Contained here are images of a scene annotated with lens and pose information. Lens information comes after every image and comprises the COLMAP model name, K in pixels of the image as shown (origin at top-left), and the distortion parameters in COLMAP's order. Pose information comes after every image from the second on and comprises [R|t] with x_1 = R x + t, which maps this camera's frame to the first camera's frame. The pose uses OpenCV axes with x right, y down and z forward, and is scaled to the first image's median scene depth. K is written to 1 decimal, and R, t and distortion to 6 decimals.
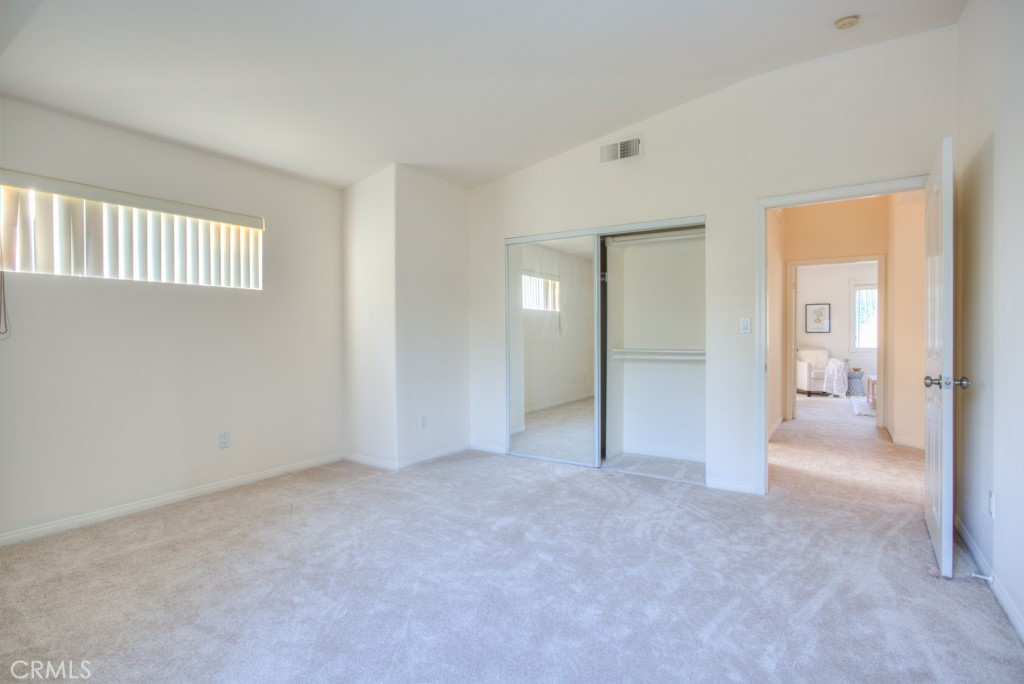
lens RADIAL K [[502.0, 0, 508.7], [0, 502.0, 337.6], [0, 0, 1]] dist [-0.014855, 0.000525]
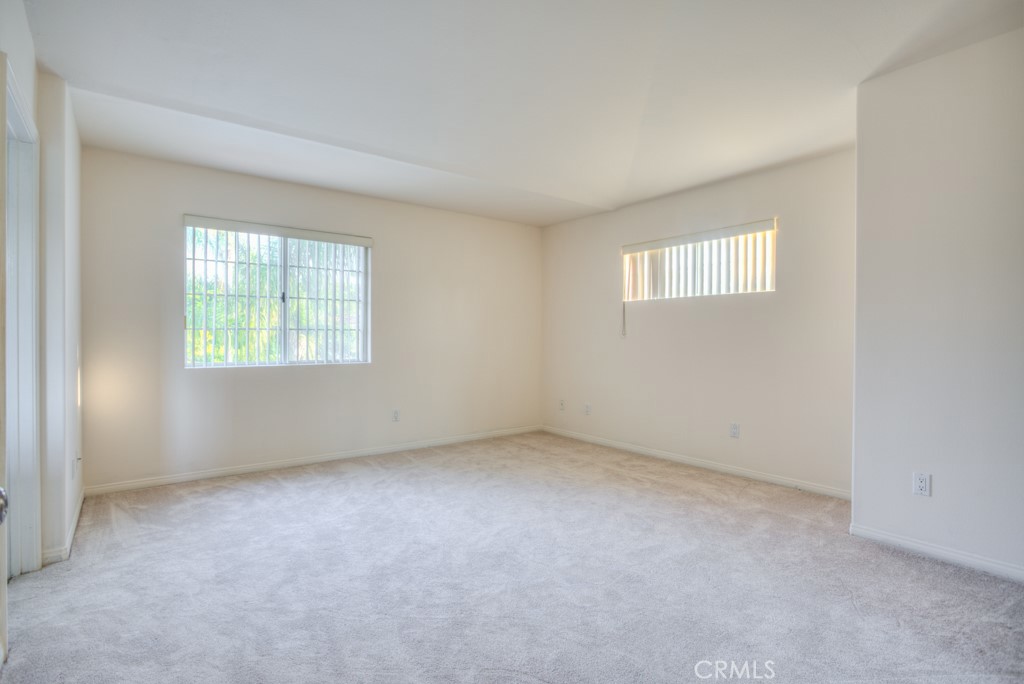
lens RADIAL K [[502.0, 0, 508.7], [0, 502.0, 337.6], [0, 0, 1]] dist [-0.014855, 0.000525]
pose [[-0.342948, 0.002478, -0.939351, 0.680829], [-0.006385, 0.999967, 0.004969, -0.004947], [0.939333, 0.007702, -0.342921, 0.941468]]
